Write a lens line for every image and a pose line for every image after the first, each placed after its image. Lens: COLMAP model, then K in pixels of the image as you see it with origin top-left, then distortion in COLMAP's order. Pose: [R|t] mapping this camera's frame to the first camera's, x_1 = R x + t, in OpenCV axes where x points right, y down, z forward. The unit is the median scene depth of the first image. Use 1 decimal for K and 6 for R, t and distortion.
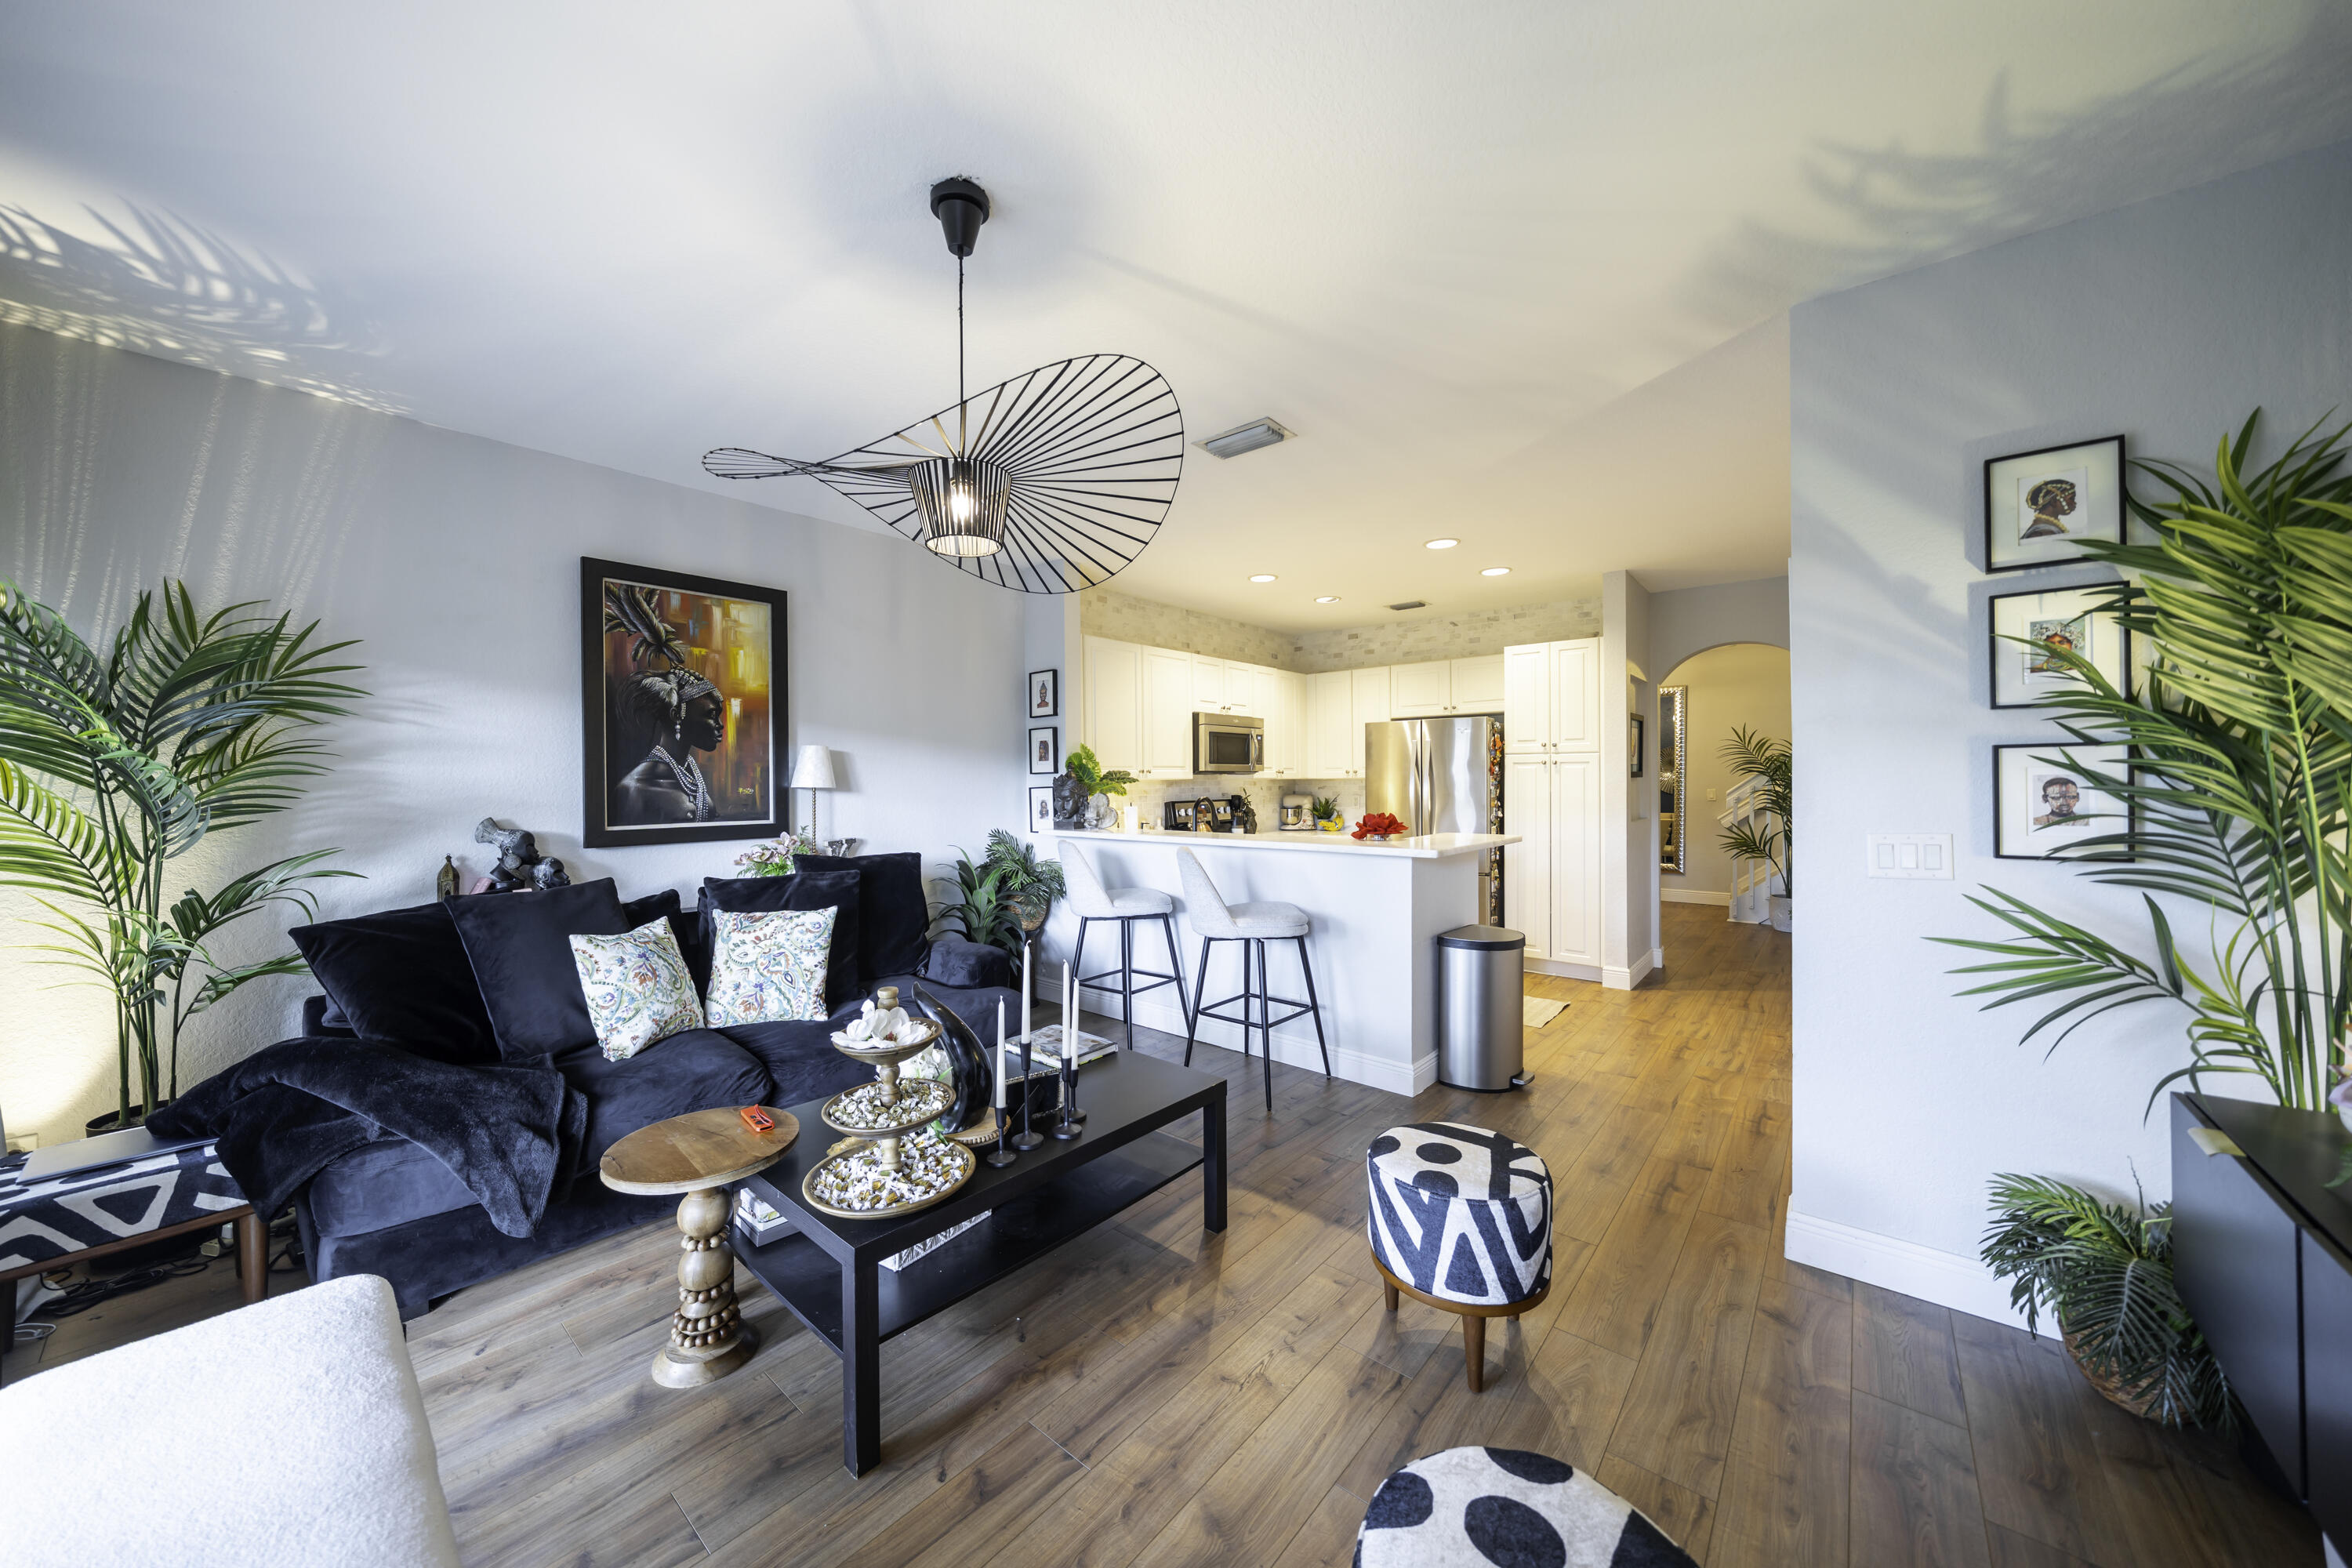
lens RADIAL K [[818.6, 0, 1173.2], [0, 818.6, 785.8], [0, 0, 1]] dist [-0.003926, -0.001244]
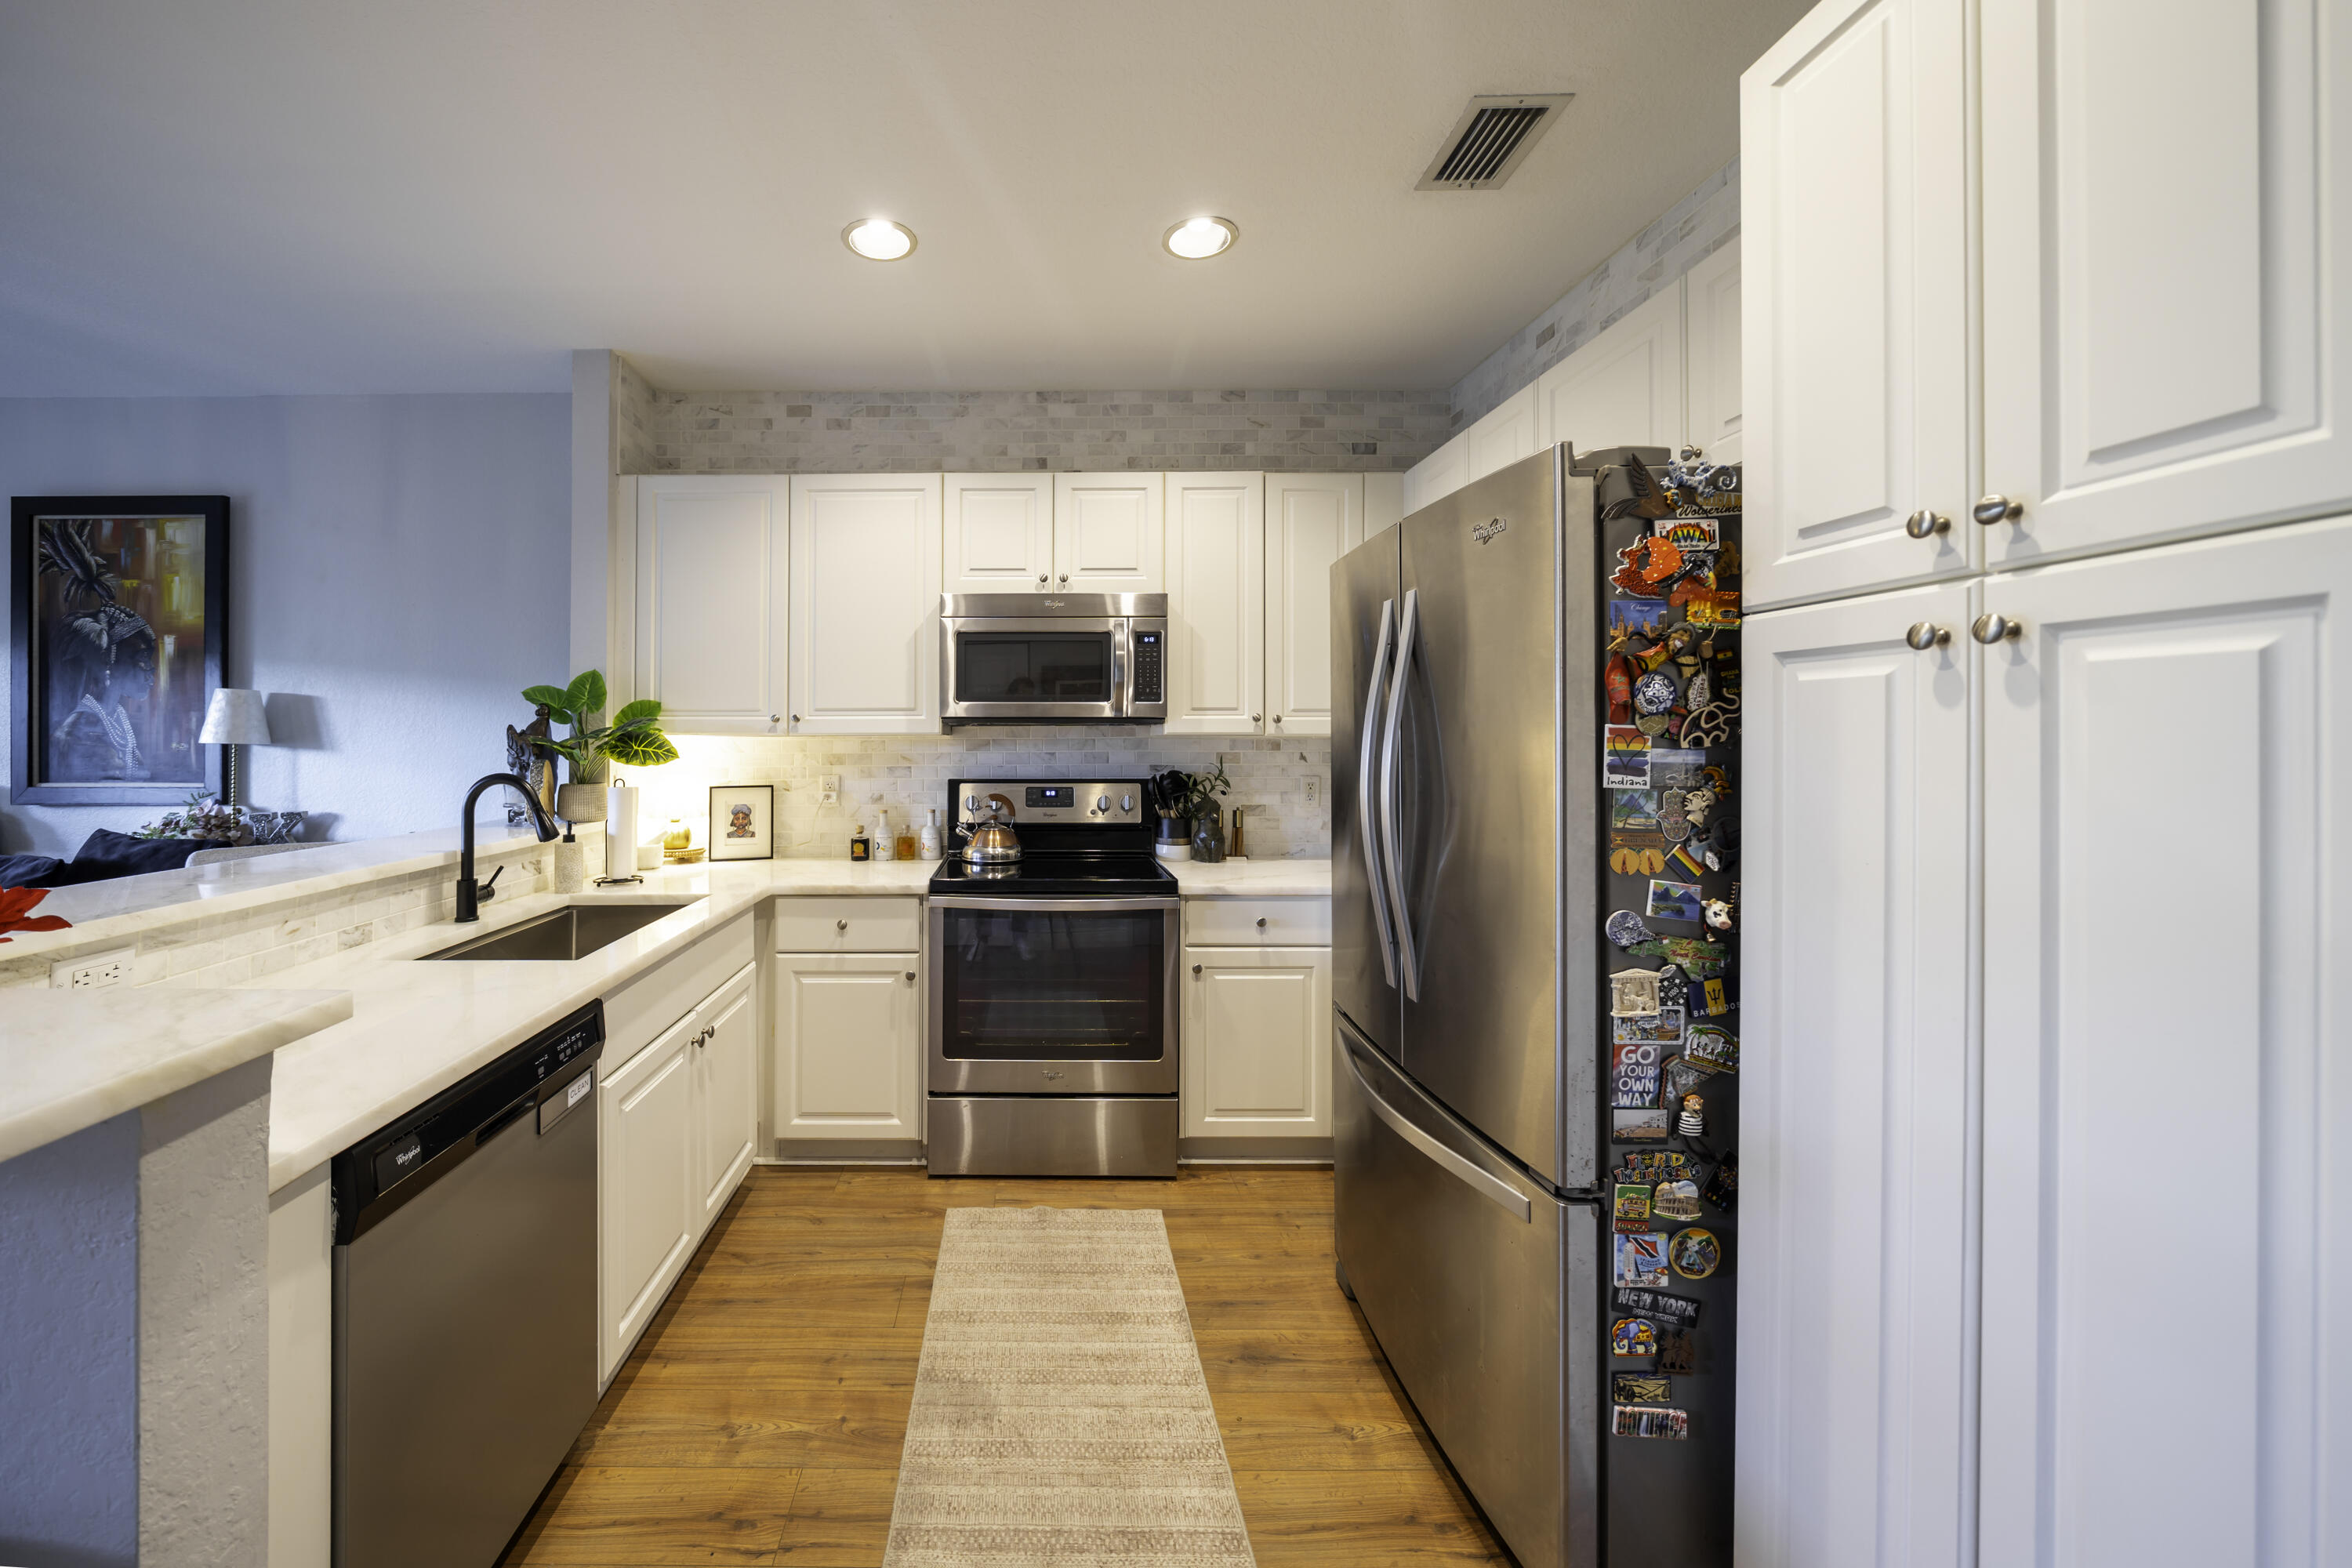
lens RADIAL K [[860.1, 0, 1015.0], [0, 860.1, 732.0], [0, 0, 1]] dist [-0.010337, 0.001157]
pose [[0.639029, 0.001227, -0.769181, 0.450843], [-0.009345, 0.999937, -0.006168, -0.007129], [0.769126, 0.011130, 0.639001, 0.732214]]
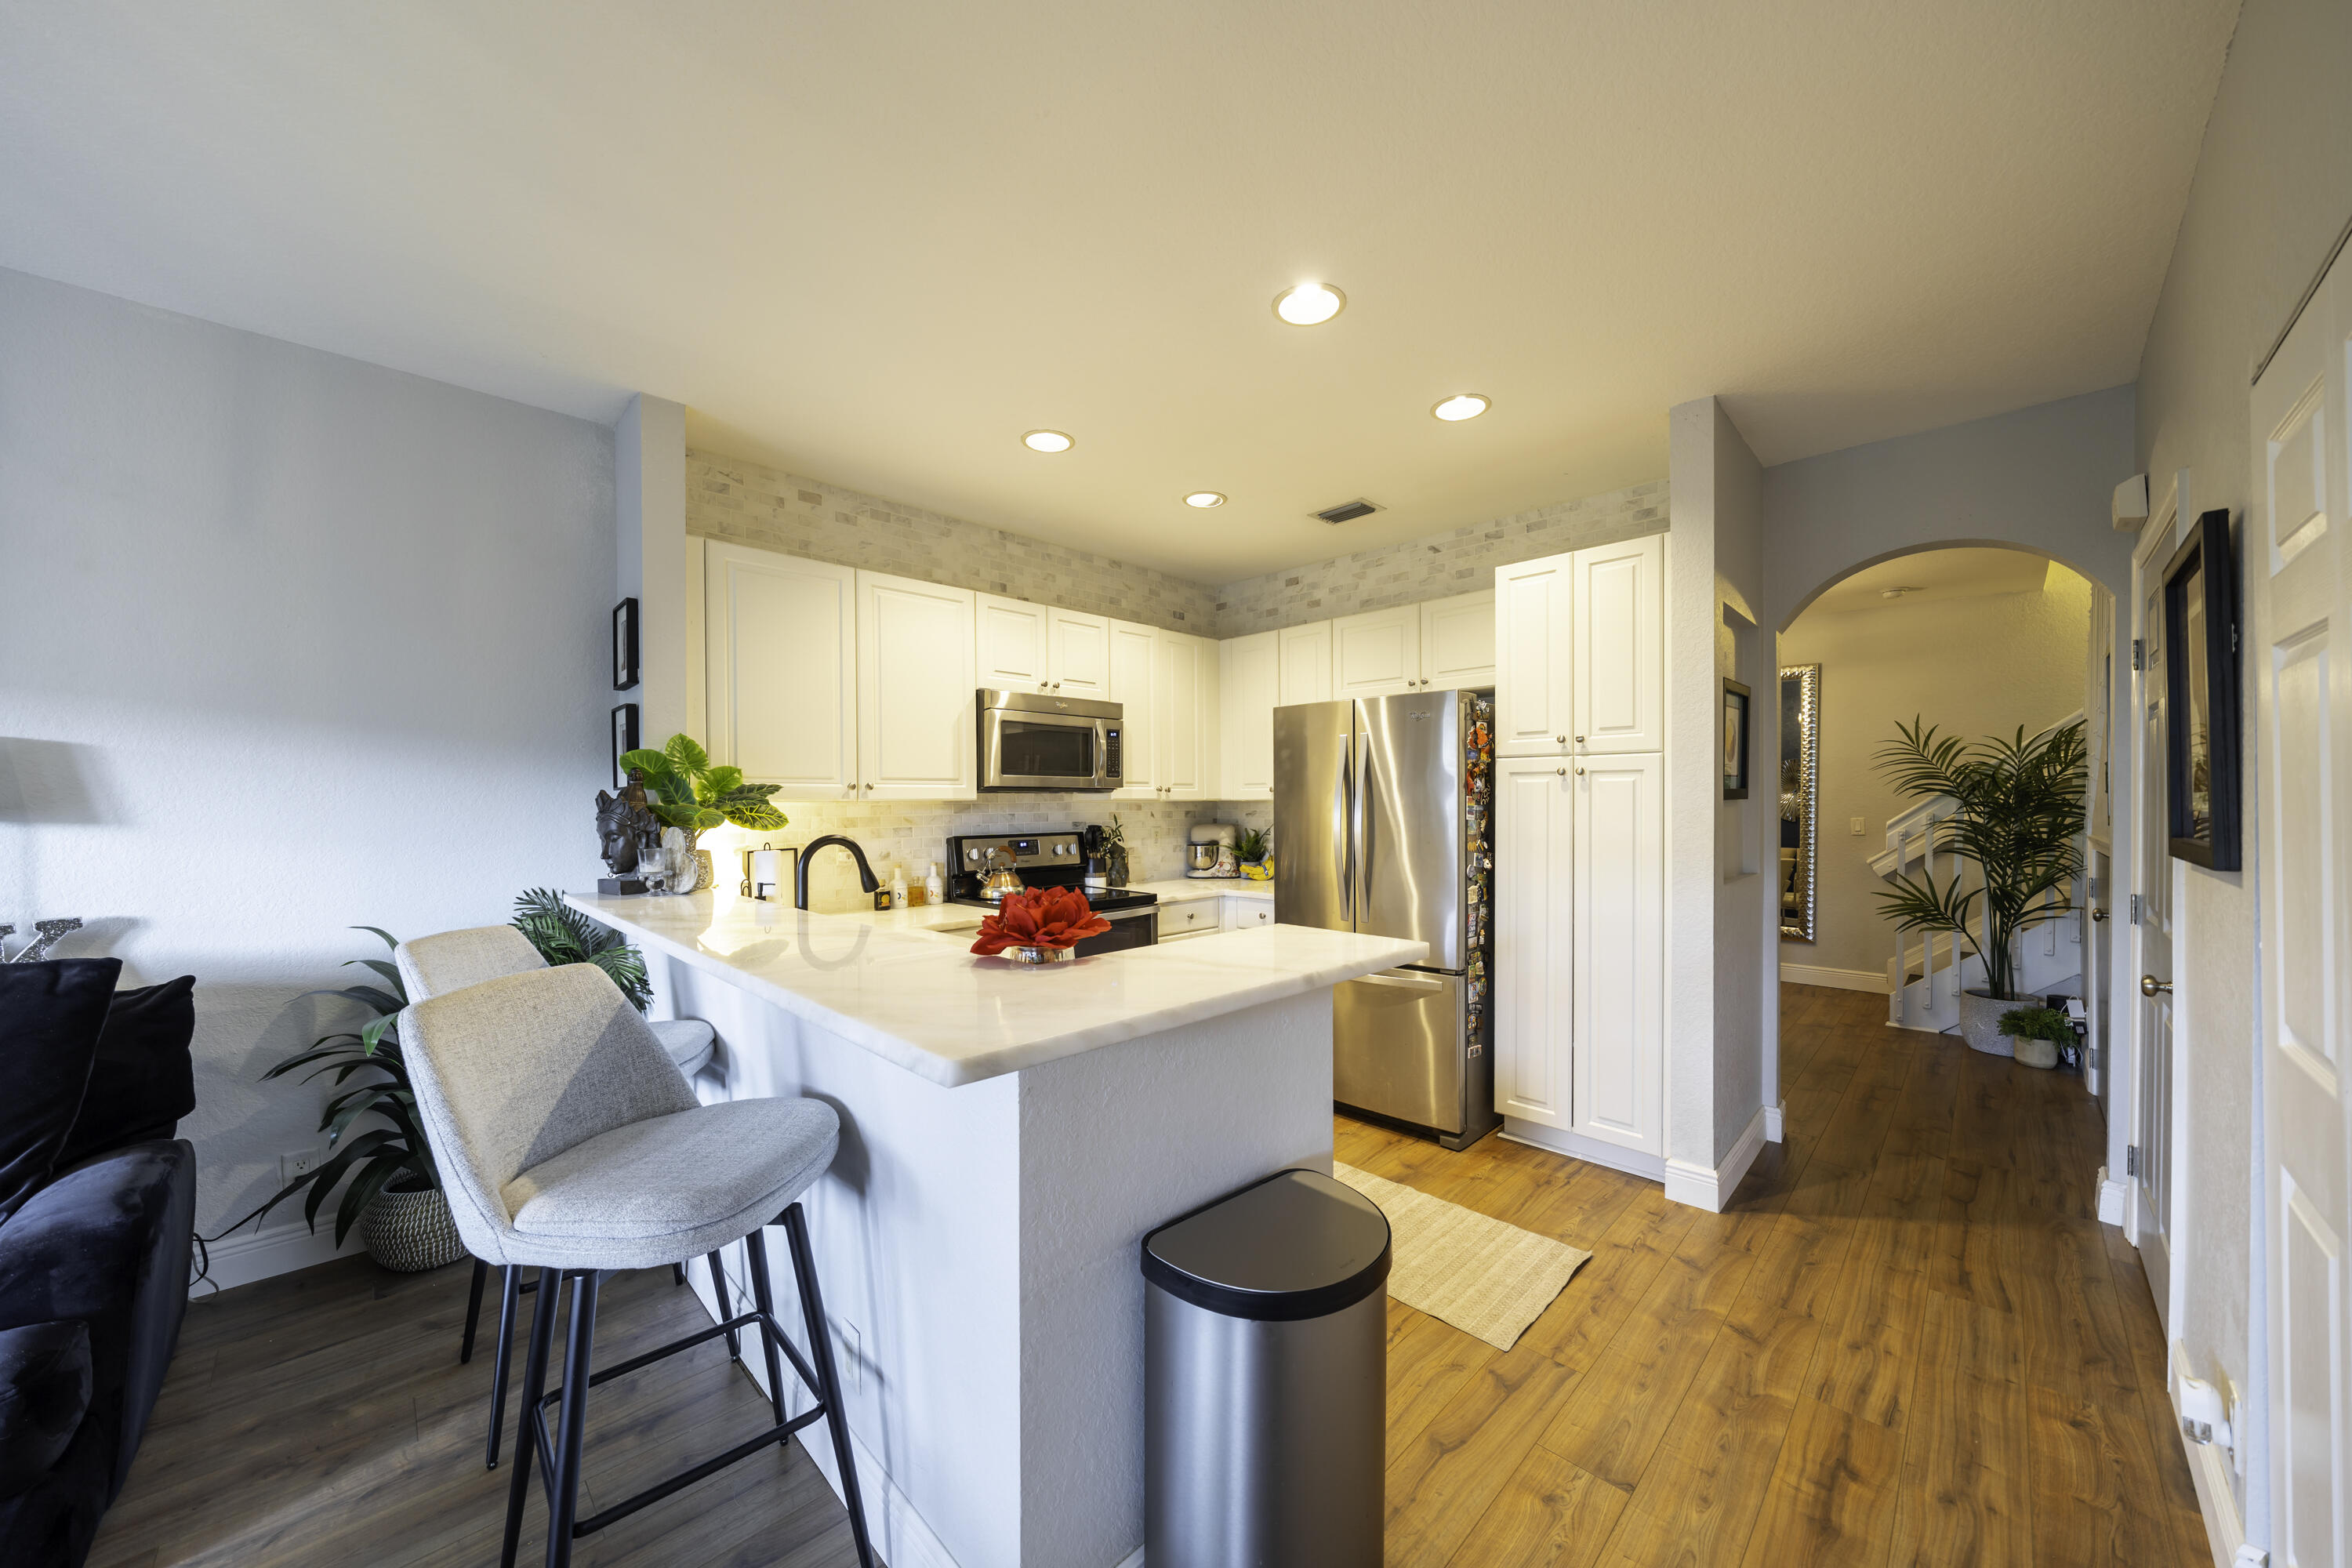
lens RADIAL K [[818.6, 0, 1223.3], [0, 818.6, 809.8], [0, 0, 1]] dist [-0.003926, -0.001244]
pose [[0.998288, 0.003765, -0.058371, 0.250401], [-0.003506, 0.999984, 0.004540, -0.004560], [0.058387, -0.004328, 0.998285, 0.424637]]
